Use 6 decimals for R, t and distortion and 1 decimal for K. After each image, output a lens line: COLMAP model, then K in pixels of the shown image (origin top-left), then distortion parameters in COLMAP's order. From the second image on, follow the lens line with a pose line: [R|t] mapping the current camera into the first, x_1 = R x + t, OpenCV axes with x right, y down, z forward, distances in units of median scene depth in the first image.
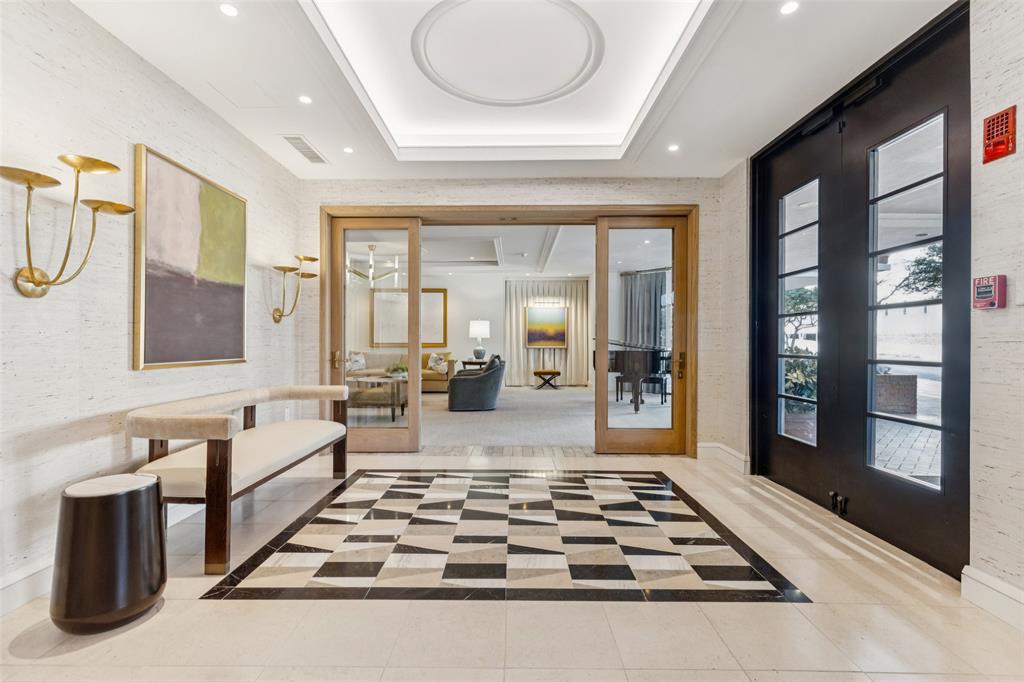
lens RADIAL K [[468.3, 0, 512.0], [0, 468.3, 341.0], [0, 0, 1]] dist [-0.000299, 0.000151]
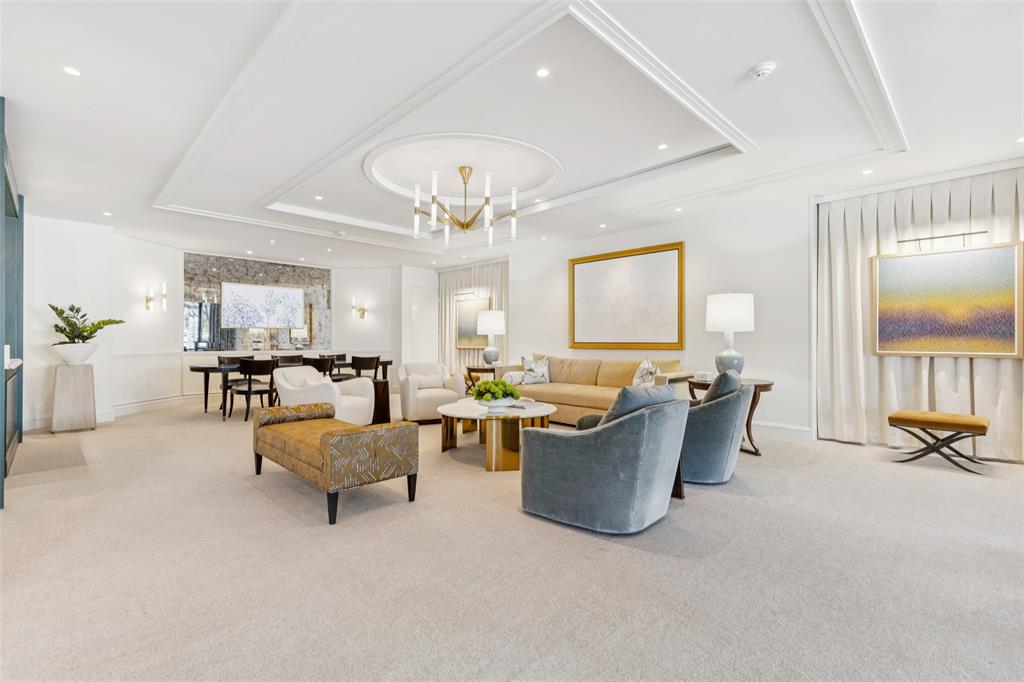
lens RADIAL K [[455.8, 0, 508.8], [0, 455.8, 336.0], [0, 0, 1]] dist [0.000945, 0.000180]
pose [[0.705058, -0.007613, -0.709109, 0.089916], [0.005899, 0.999971, -0.004870, -0.001431], [0.709125, -0.000749, 0.705082, 0.489140]]
